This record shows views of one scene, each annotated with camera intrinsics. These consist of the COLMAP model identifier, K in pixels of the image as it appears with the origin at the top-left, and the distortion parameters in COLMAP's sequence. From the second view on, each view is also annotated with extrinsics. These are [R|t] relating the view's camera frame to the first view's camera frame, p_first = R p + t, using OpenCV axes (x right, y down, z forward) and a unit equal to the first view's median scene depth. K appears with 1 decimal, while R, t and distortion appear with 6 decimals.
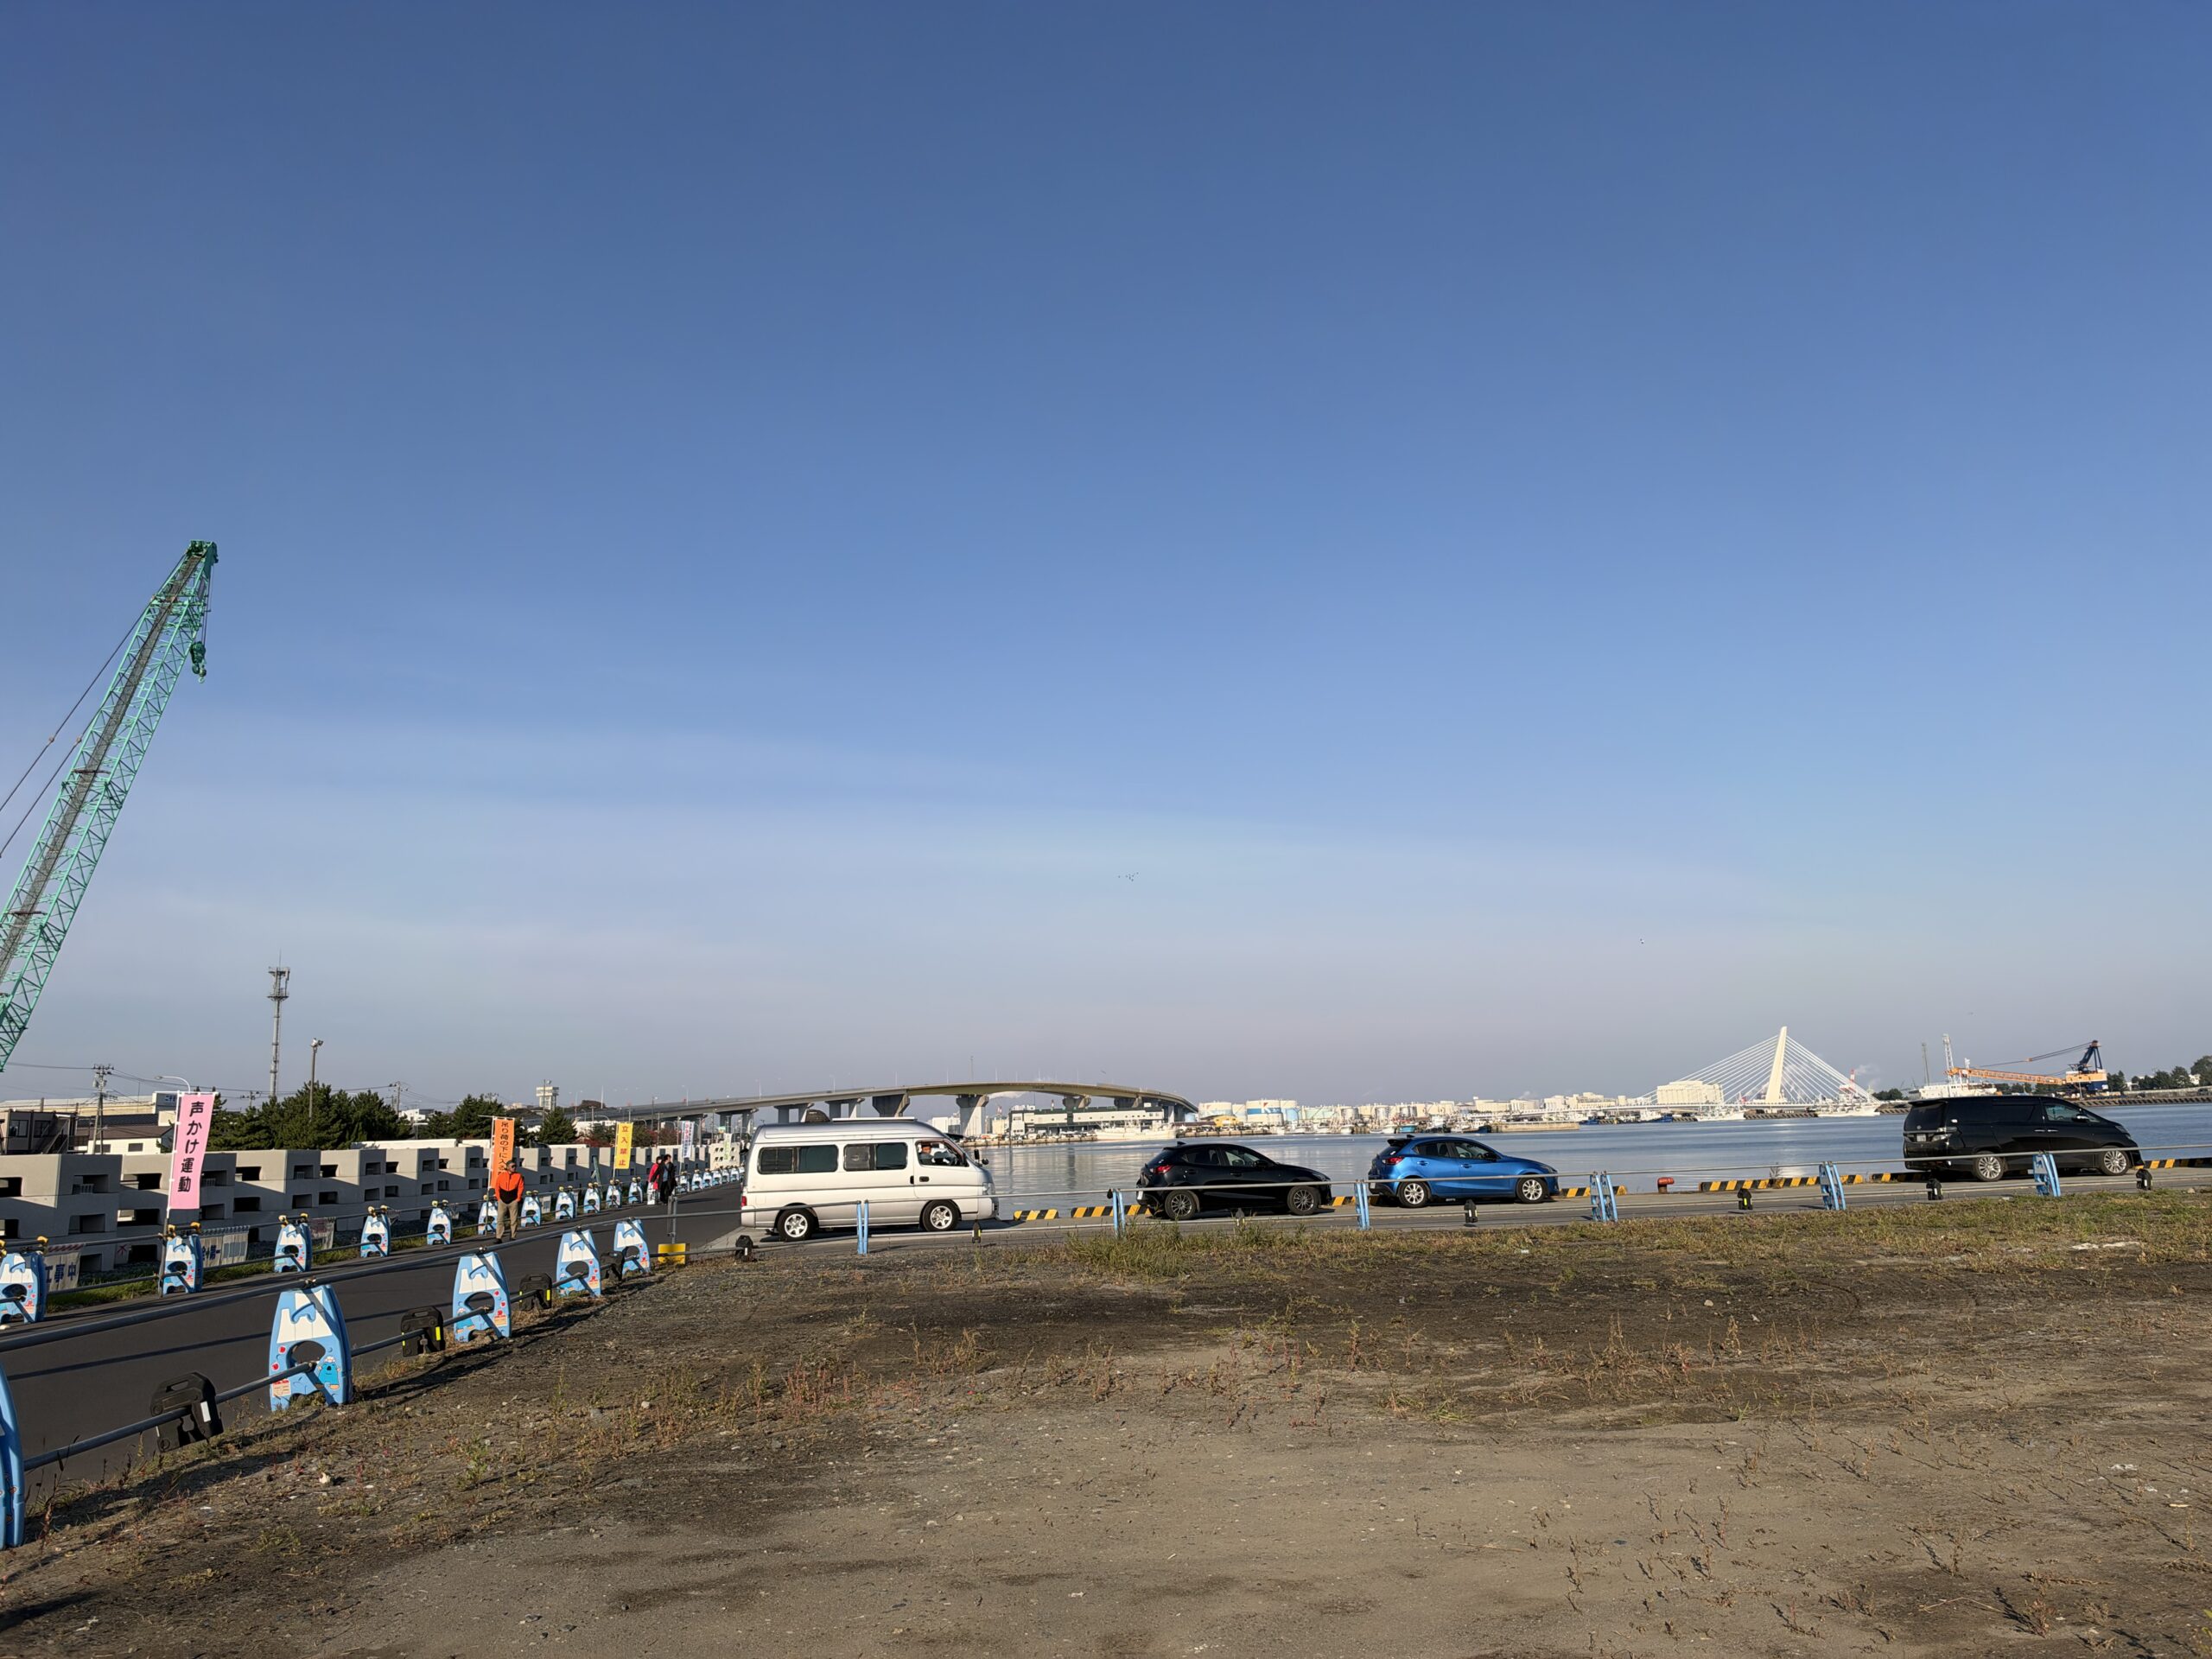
lens RADIAL K [[1577.7, 0, 1105.0], [0, 1577.7, 823.4], [0, 0, 1]] dist [0.011654, -0.006120]
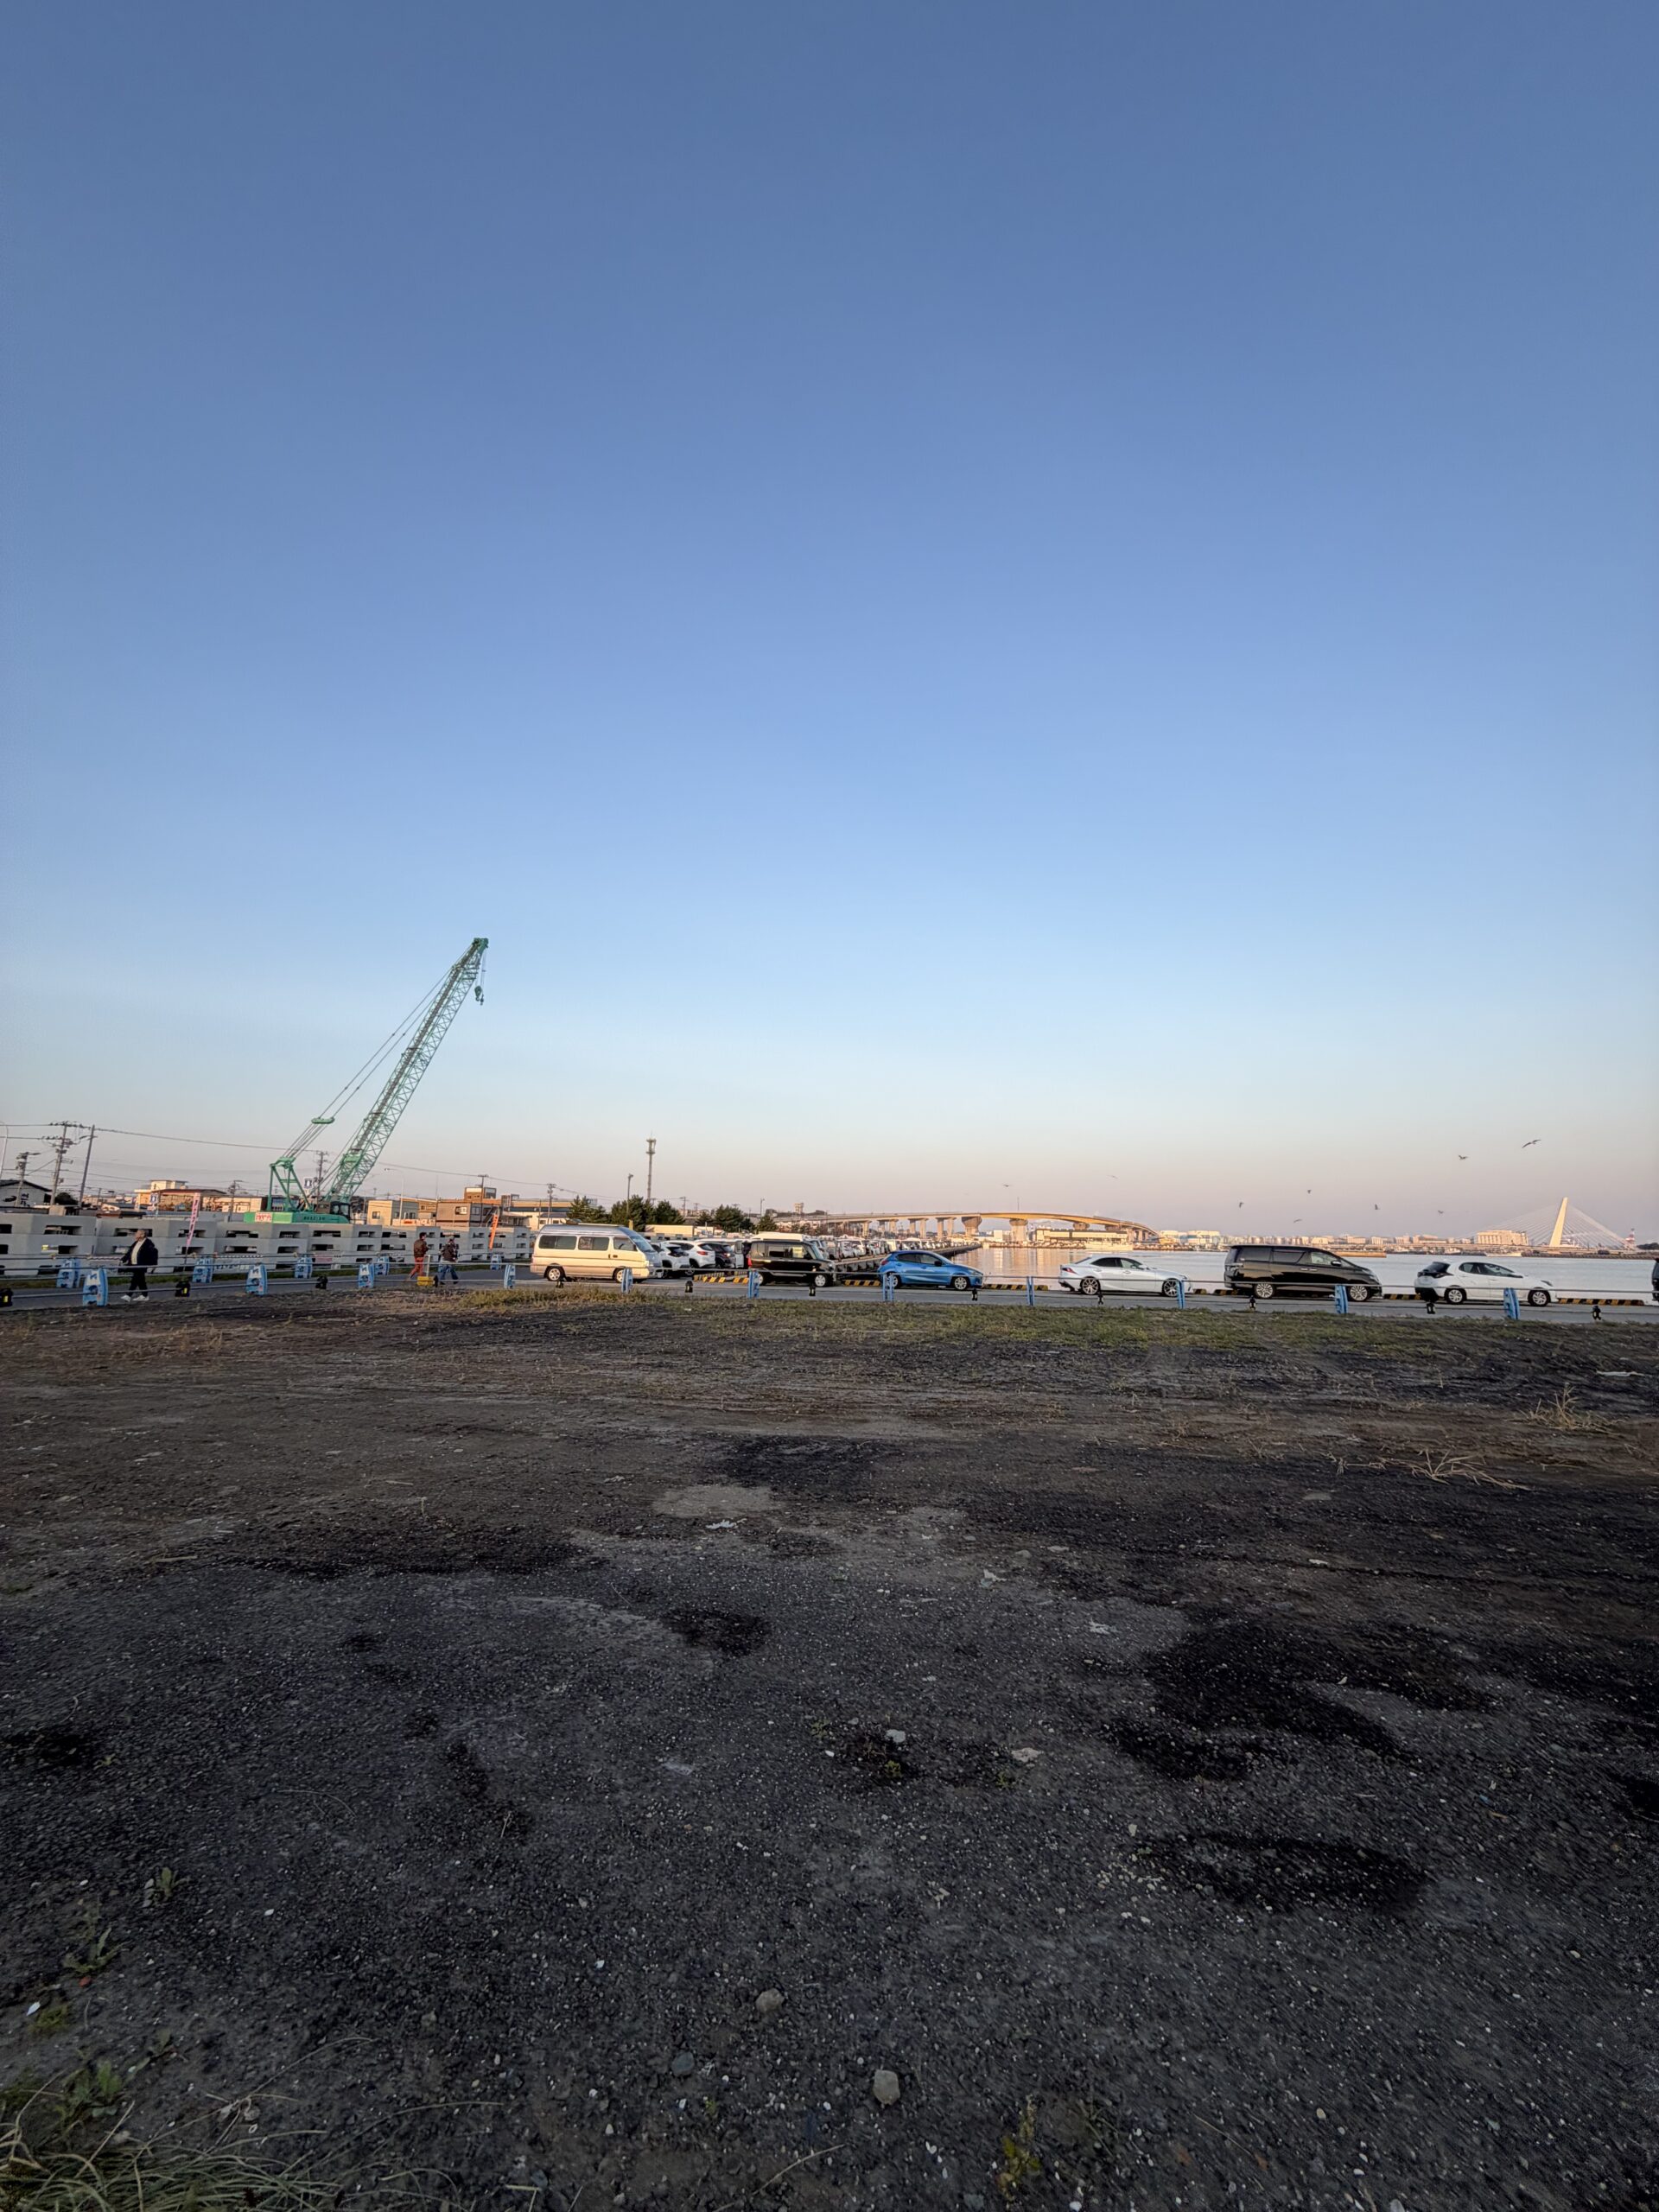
lens RADIAL K [[879.2, 0, 835.6], [0, 879.2, 1097.5], [0, 0, 1]] dist [-0.001912, 0.000537]
pose [[0.953016, 0.006848, -0.302842, 0.435799], [0.004353, 0.999332, 0.036297, -0.010417], [0.302888, -0.035909, 0.952349, 0.039732]]
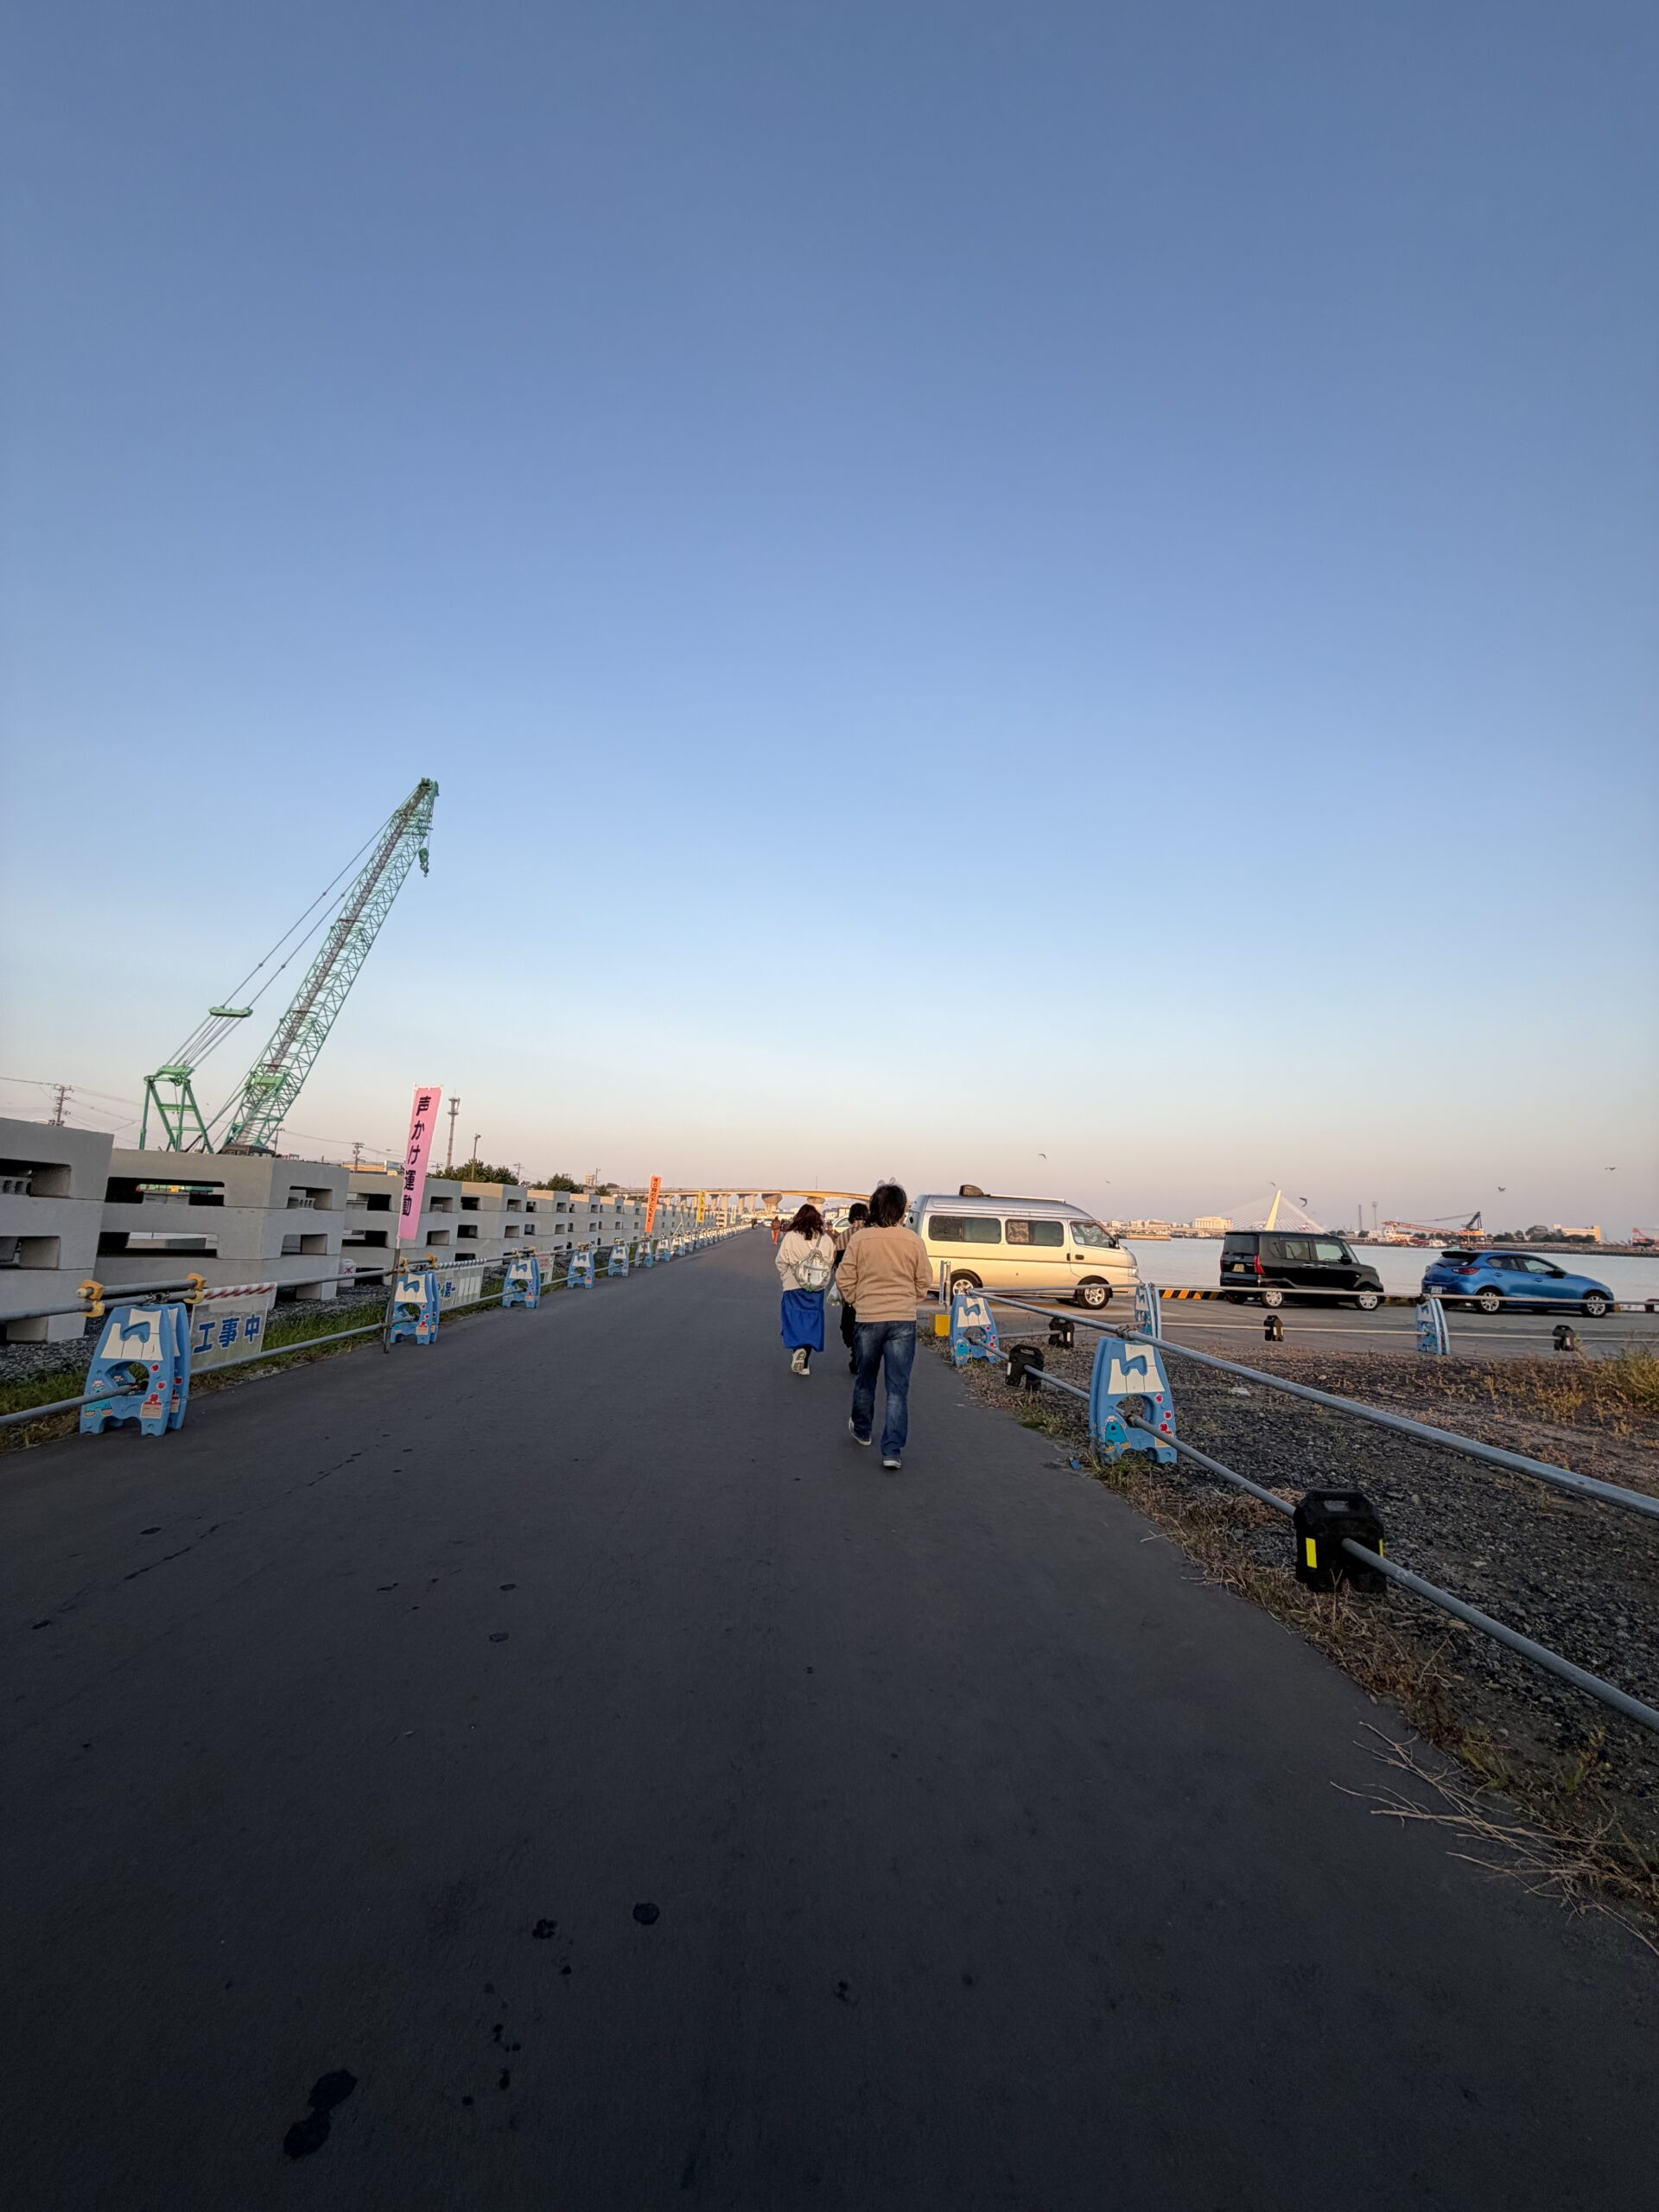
lens RADIAL K [[879.2, 0, 835.6], [0, 879.2, 1097.5], [0, 0, 1]] dist [-0.001912, 0.000537]
pose [[0.995546, 0.064879, -0.068407, -0.221763], [-0.061083, 0.996550, 0.056192, 0.086922], [0.071817, -0.051763, 0.996074, 0.369696]]
